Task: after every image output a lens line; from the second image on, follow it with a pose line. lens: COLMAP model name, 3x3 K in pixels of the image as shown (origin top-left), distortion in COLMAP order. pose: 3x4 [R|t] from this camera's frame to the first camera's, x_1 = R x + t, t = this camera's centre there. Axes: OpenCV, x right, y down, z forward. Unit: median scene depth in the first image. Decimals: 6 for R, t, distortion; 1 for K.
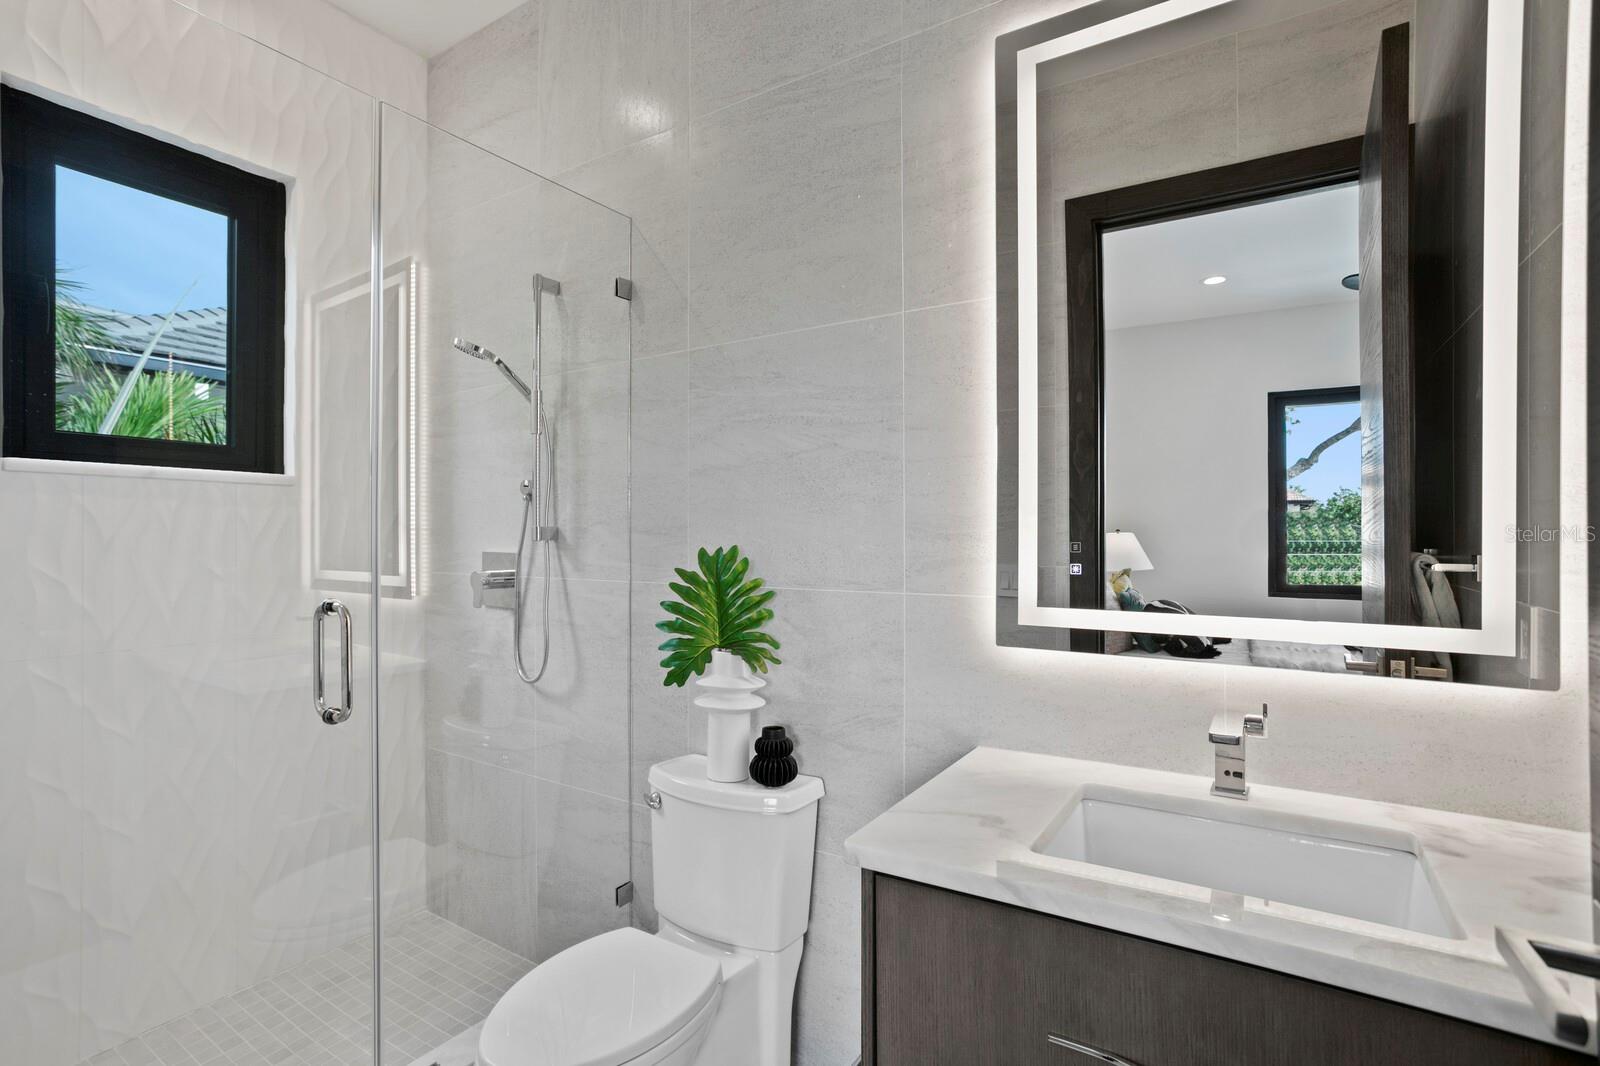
lens RADIAL K [[766.9, 0, 803.6], [0, 766.9, 534.9], [0, 0, 1]] dist [-0.005753, -0.000624]
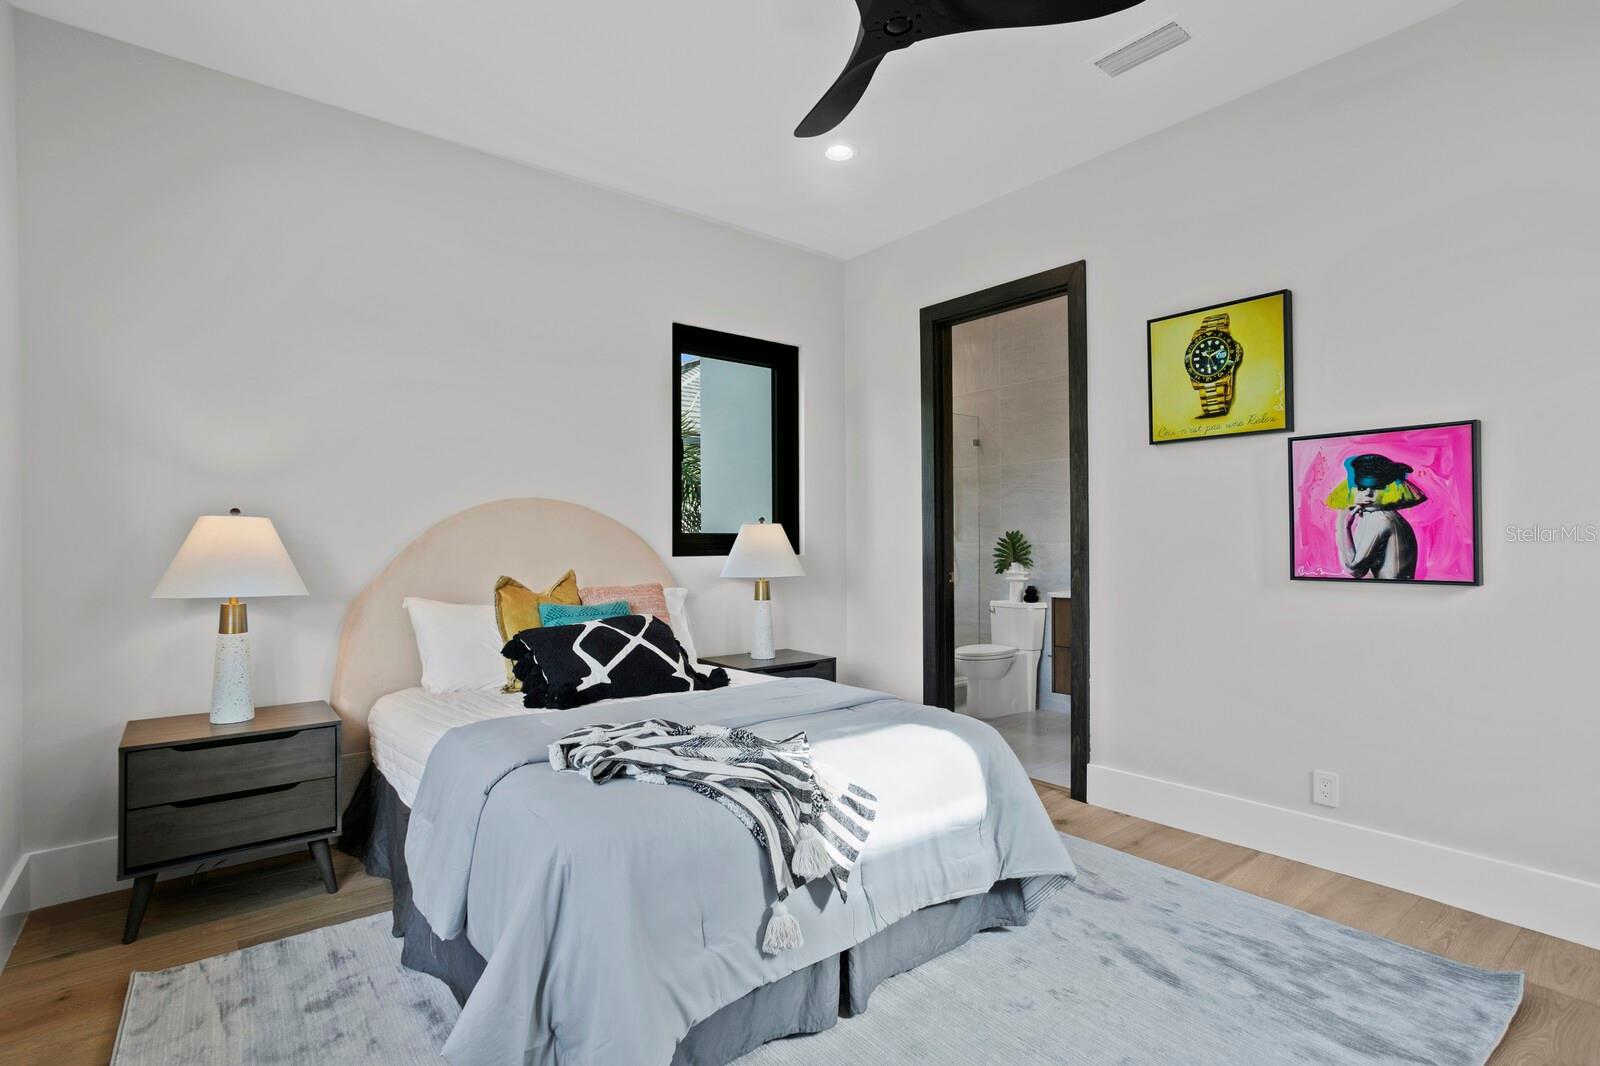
lens RADIAL K [[766.9, 0, 792.4], [0, 766.9, 535.5], [0, 0, 1]] dist [-0.005753, -0.000624]
pose [[0.942433, -0.004651, -0.334363, 0.089741], [0.003484, 0.999986, -0.004088, 0.045423], [0.334377, 0.002688, 0.942436, -2.298518]]
